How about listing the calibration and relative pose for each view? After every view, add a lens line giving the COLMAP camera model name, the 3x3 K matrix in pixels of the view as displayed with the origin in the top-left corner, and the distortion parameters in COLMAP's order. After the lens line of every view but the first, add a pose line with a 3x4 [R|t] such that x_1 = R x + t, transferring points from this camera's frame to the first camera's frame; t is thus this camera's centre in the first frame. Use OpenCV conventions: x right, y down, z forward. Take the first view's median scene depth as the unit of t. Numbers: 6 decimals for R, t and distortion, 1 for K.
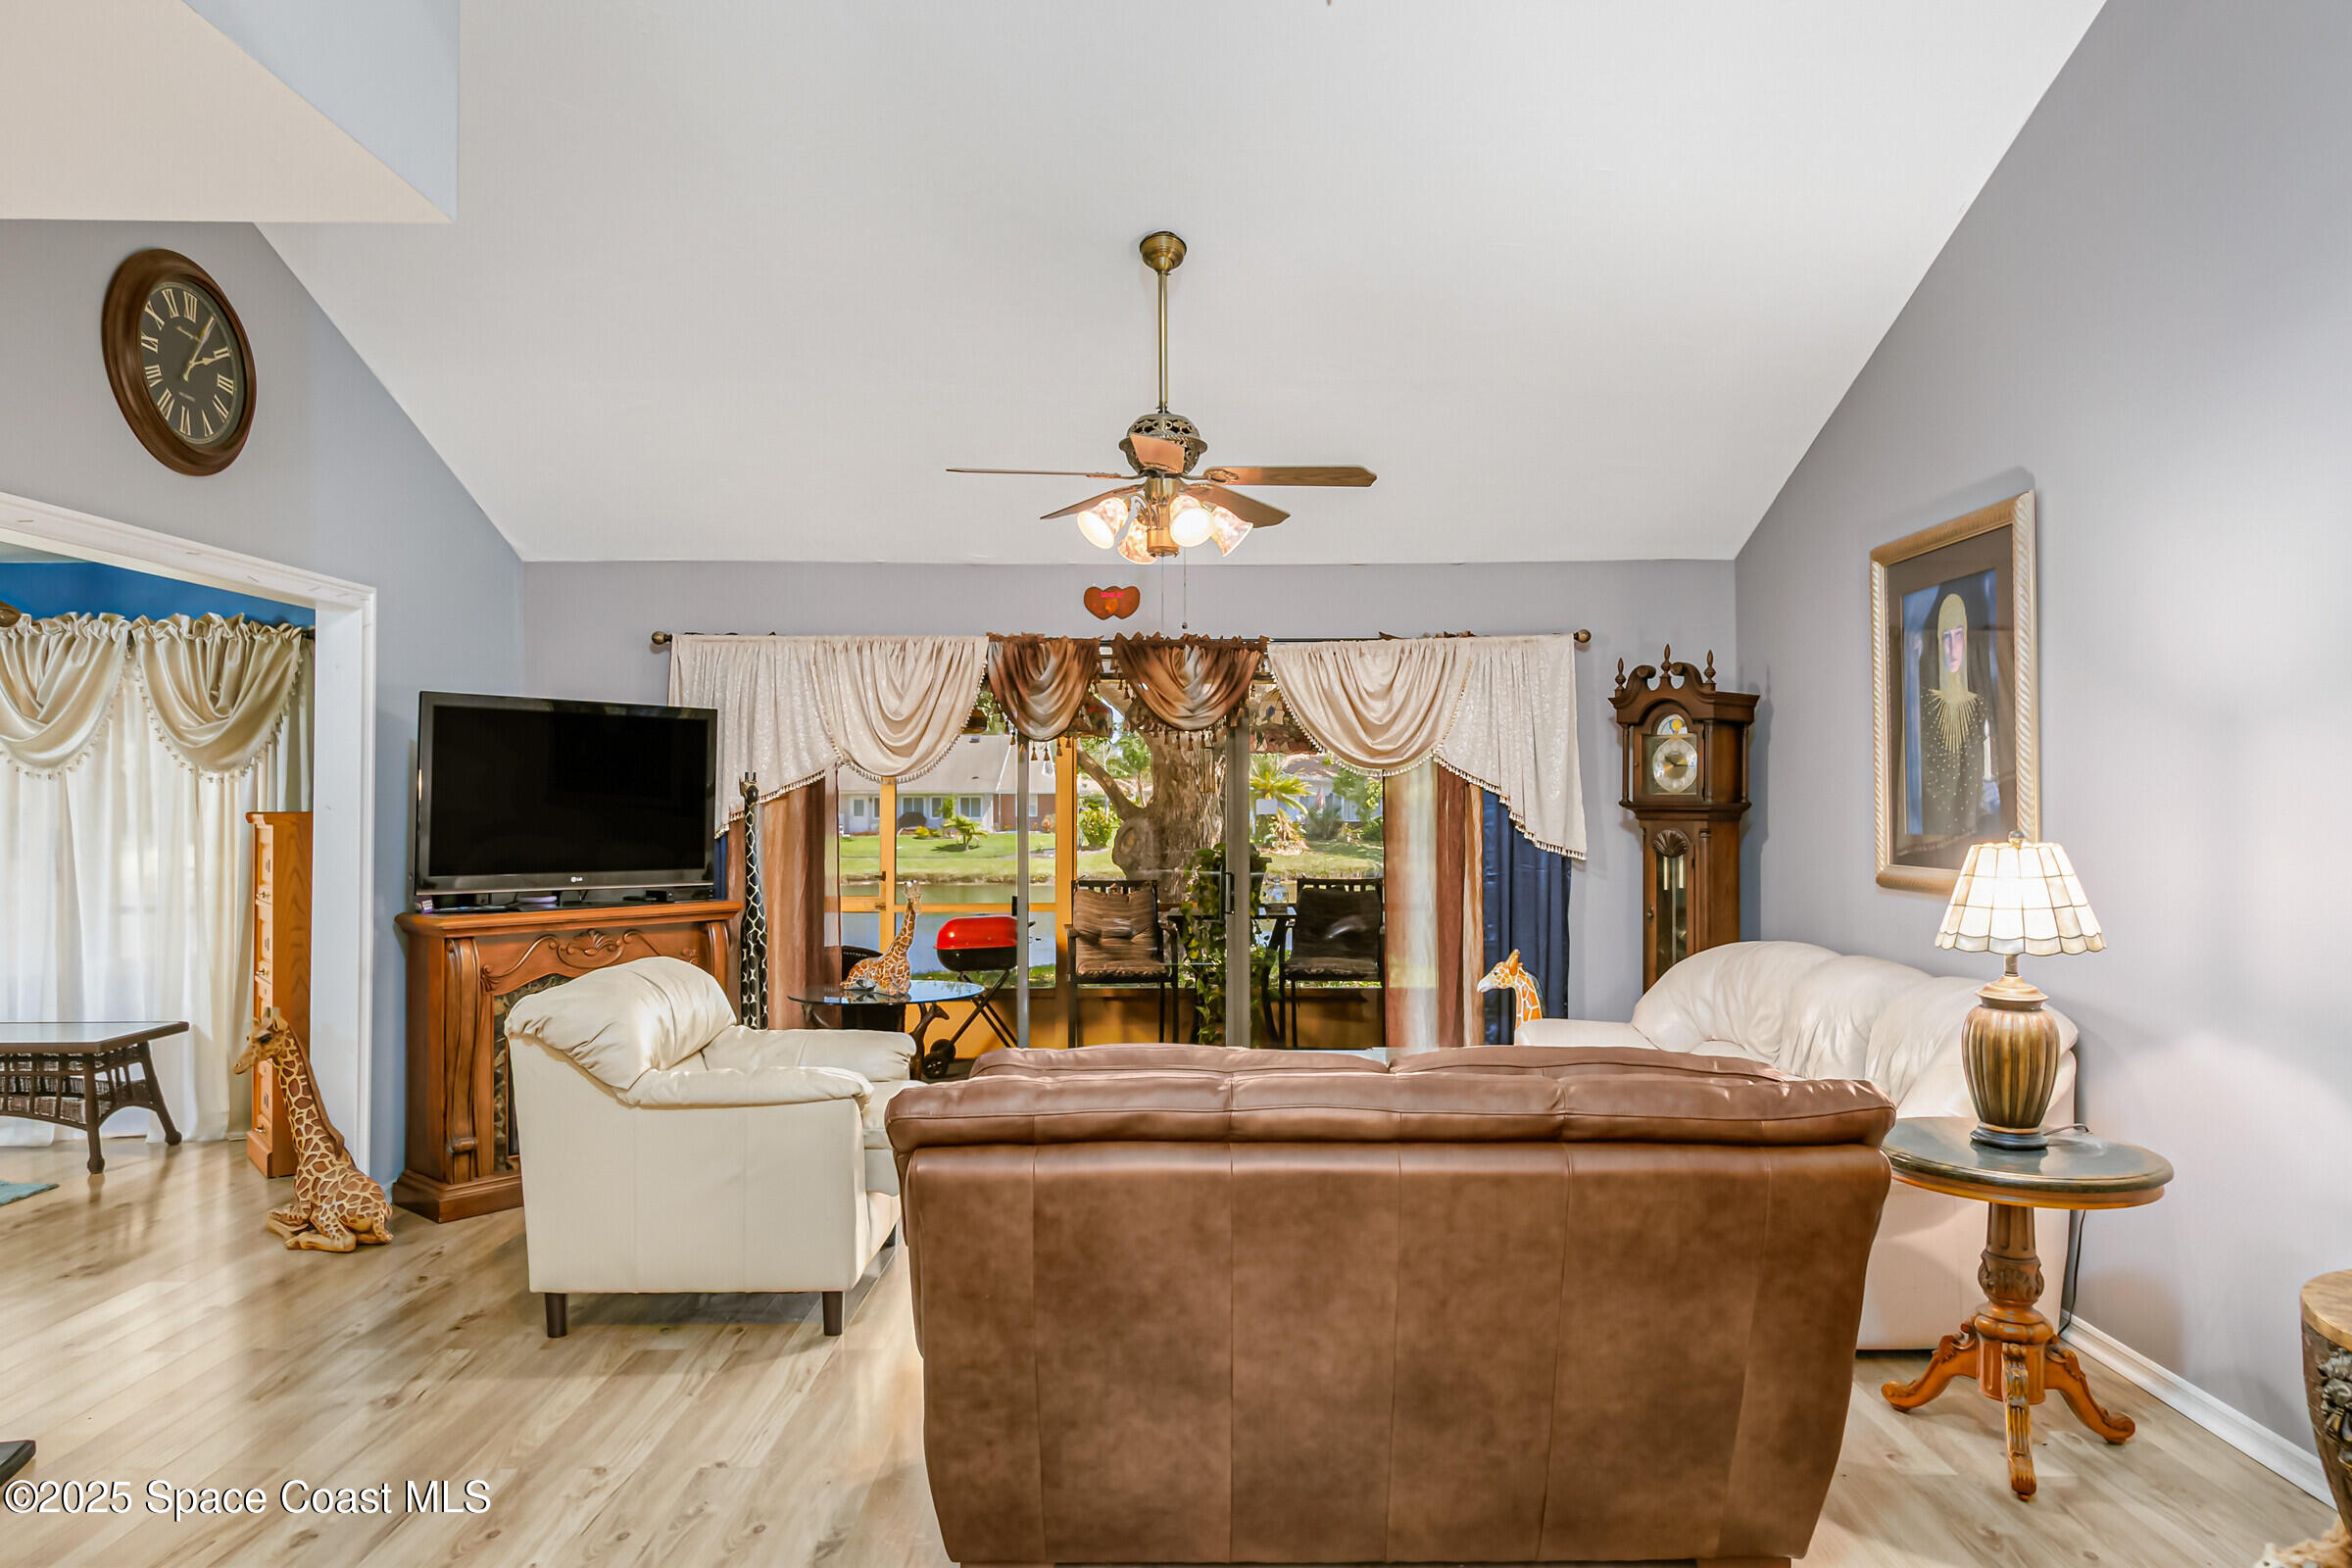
lens RADIAL K [[1513.1, 0, 1167.1], [0, 1513.1, 784.2], [0, 0, 1]] dist [0.004589, -0.000021]
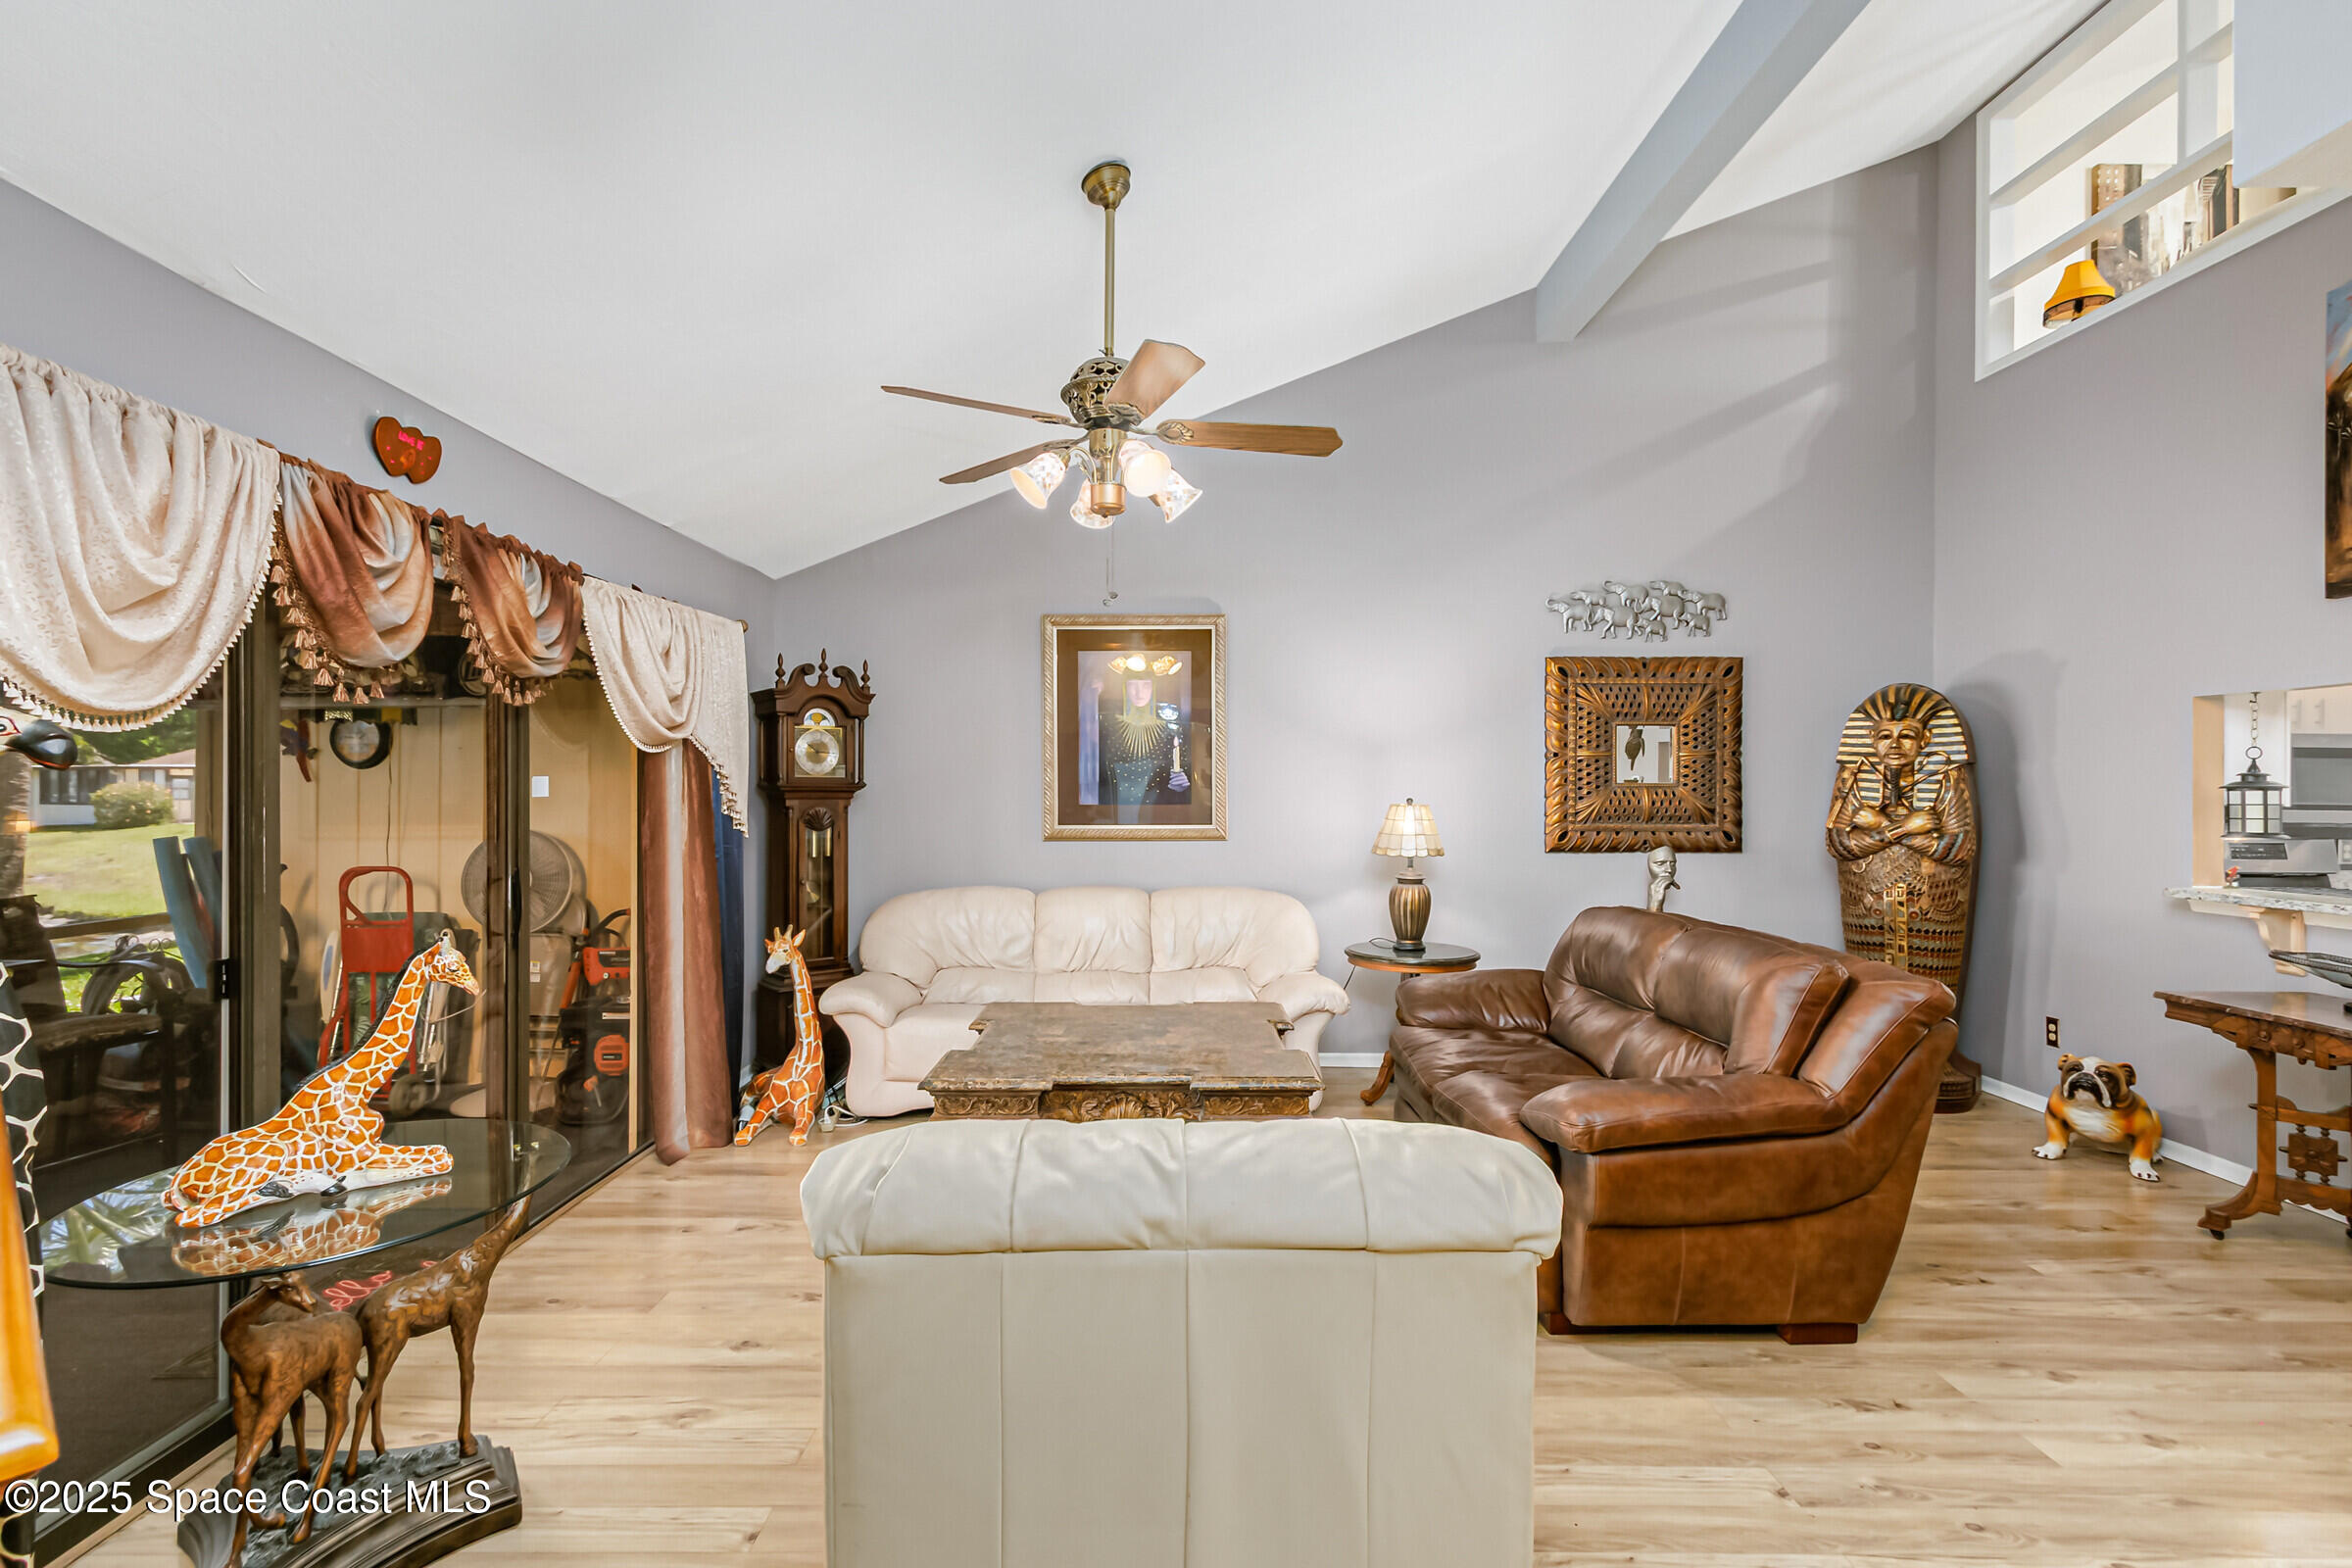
lens RADIAL K [[1081.7, 0, 1175.9], [0, 1081.7, 788.6], [0, 0, 1]] dist [0.002035, -0.000503]
pose [[-0.006332, 0.000024, 0.999980, -0.490803], [-0.013708, 0.999906, -0.000111, 0.011707], [-0.999886, -0.013708, -0.006332, 0.711349]]
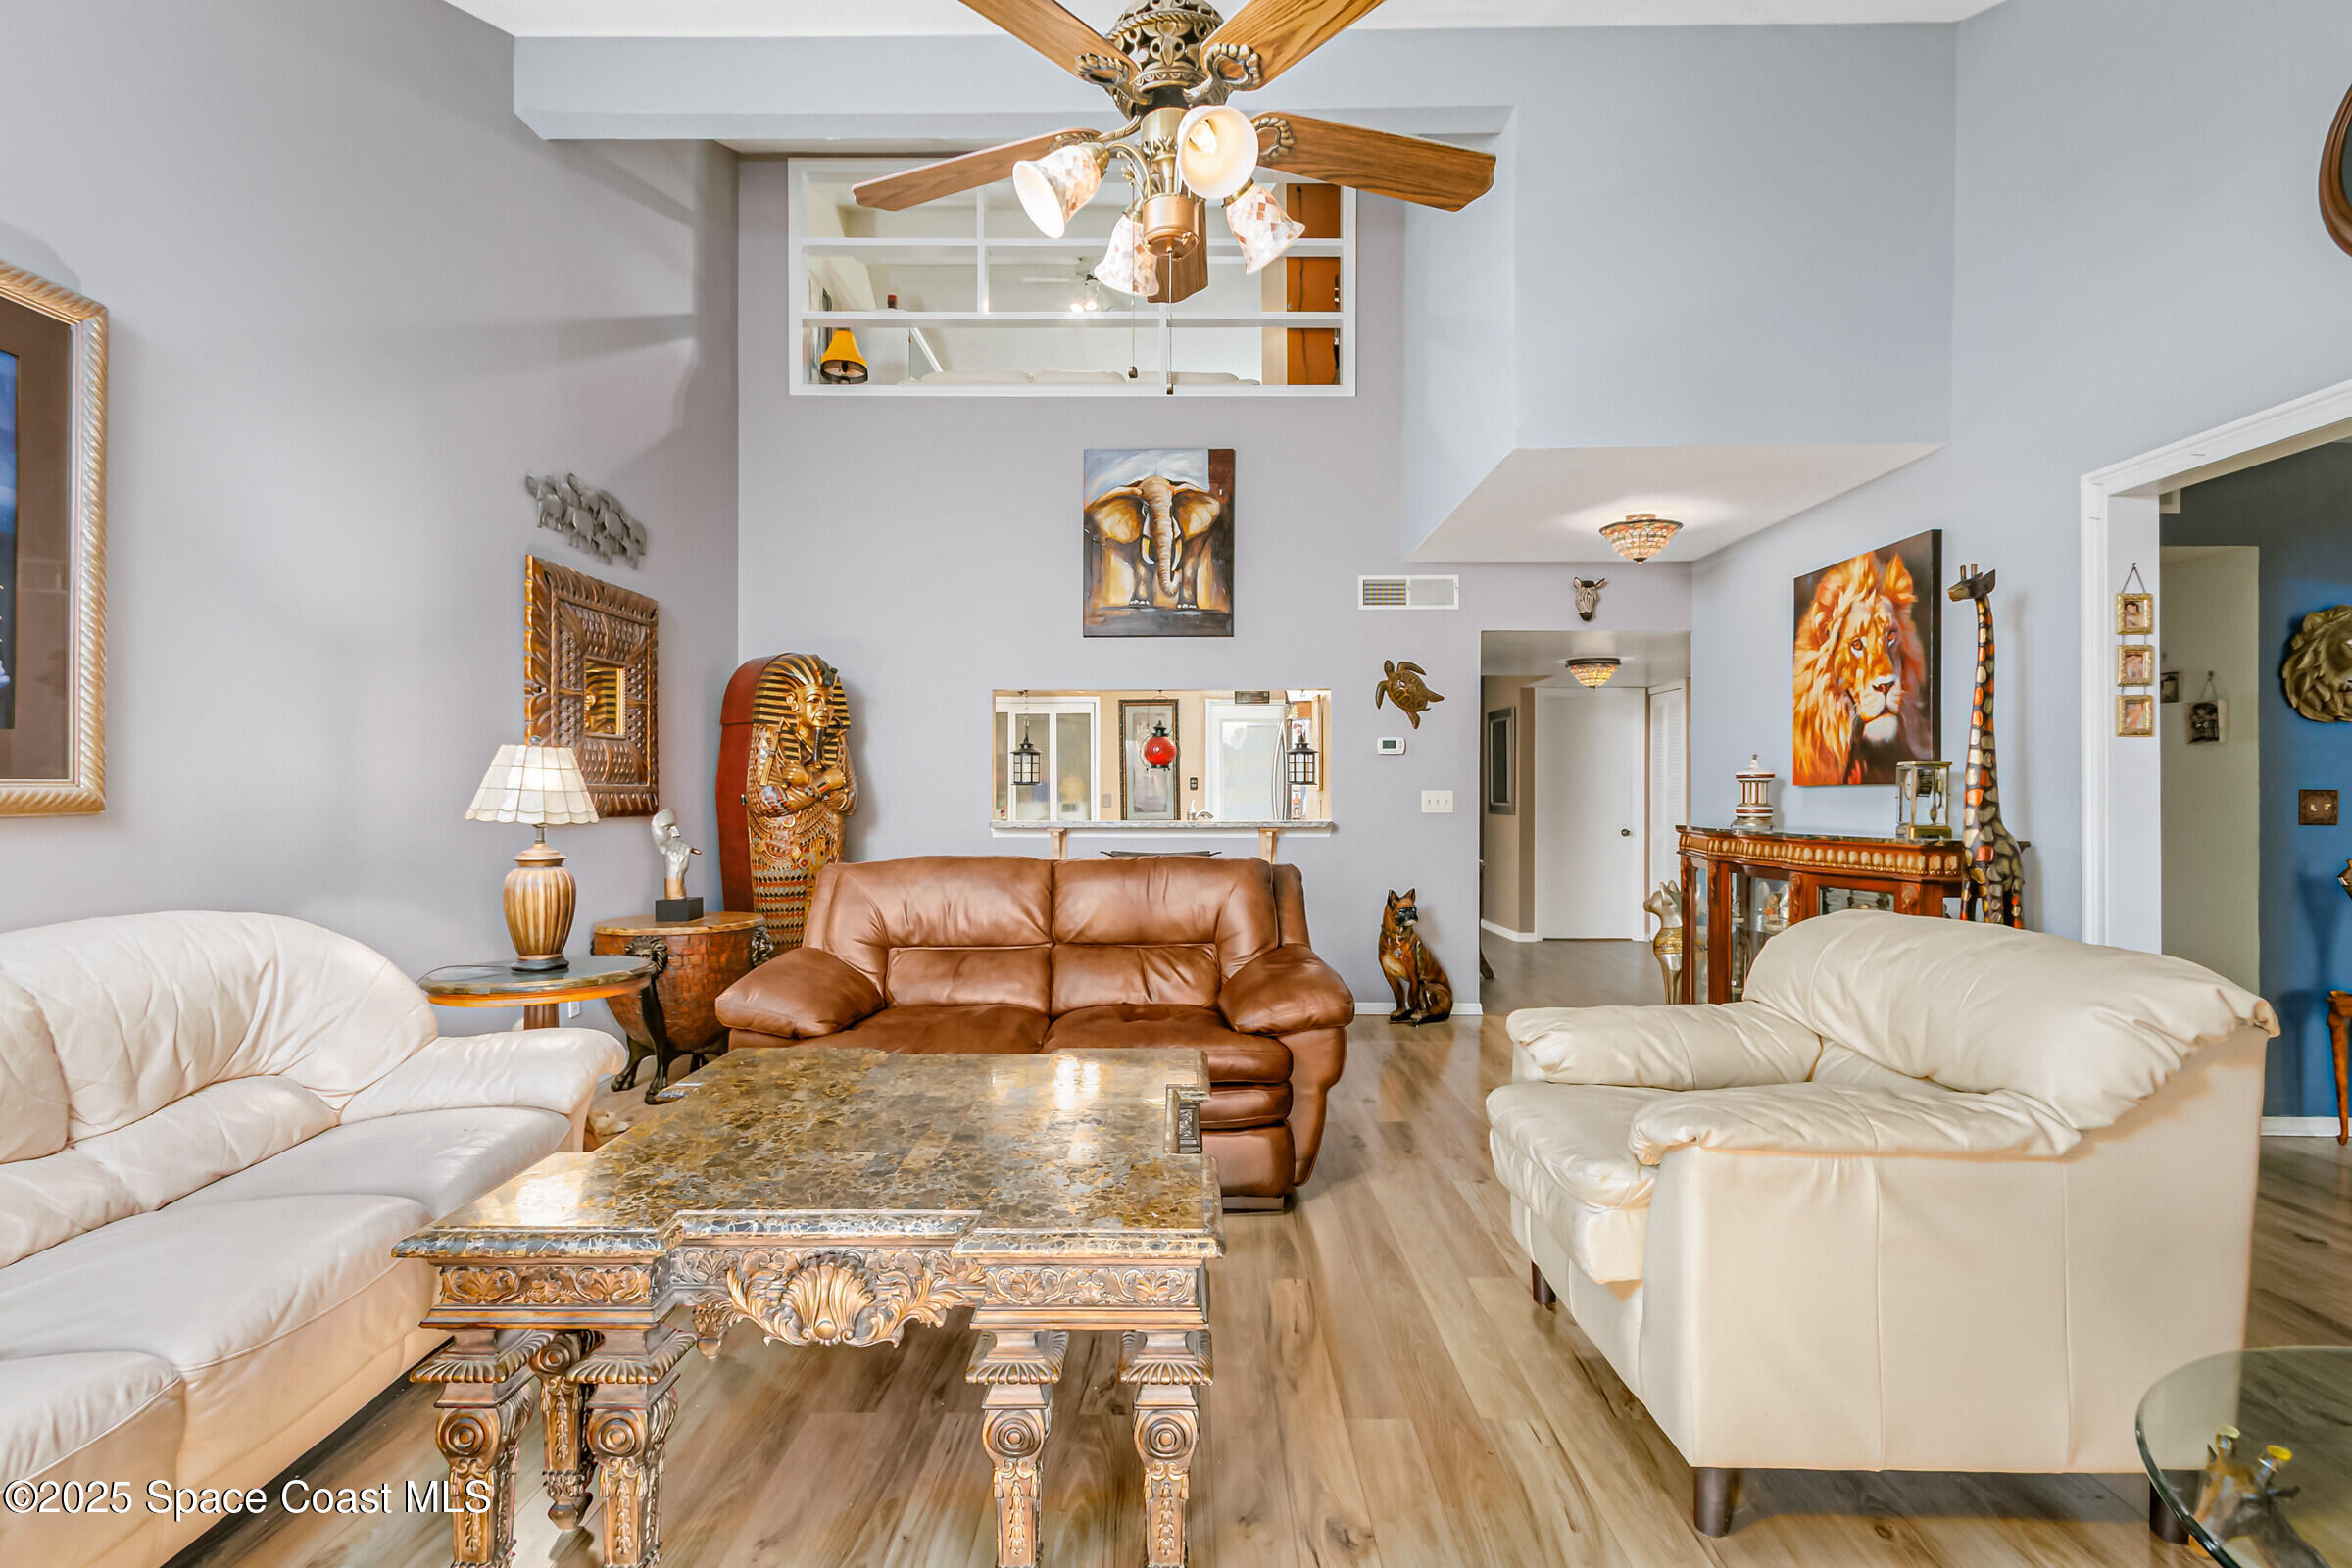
lens RADIAL K [[1125.2, 0, 1177.2], [0, 1125.2, 788.8], [0, 0, 1]] dist [0.011157, 0.000008]
pose [[-0.999995, -0.000936, -0.003075, 0.001725], [-0.000888, 0.999874, -0.015831, 0.050263], [0.003090, -0.015828, -0.999870, 1.075618]]
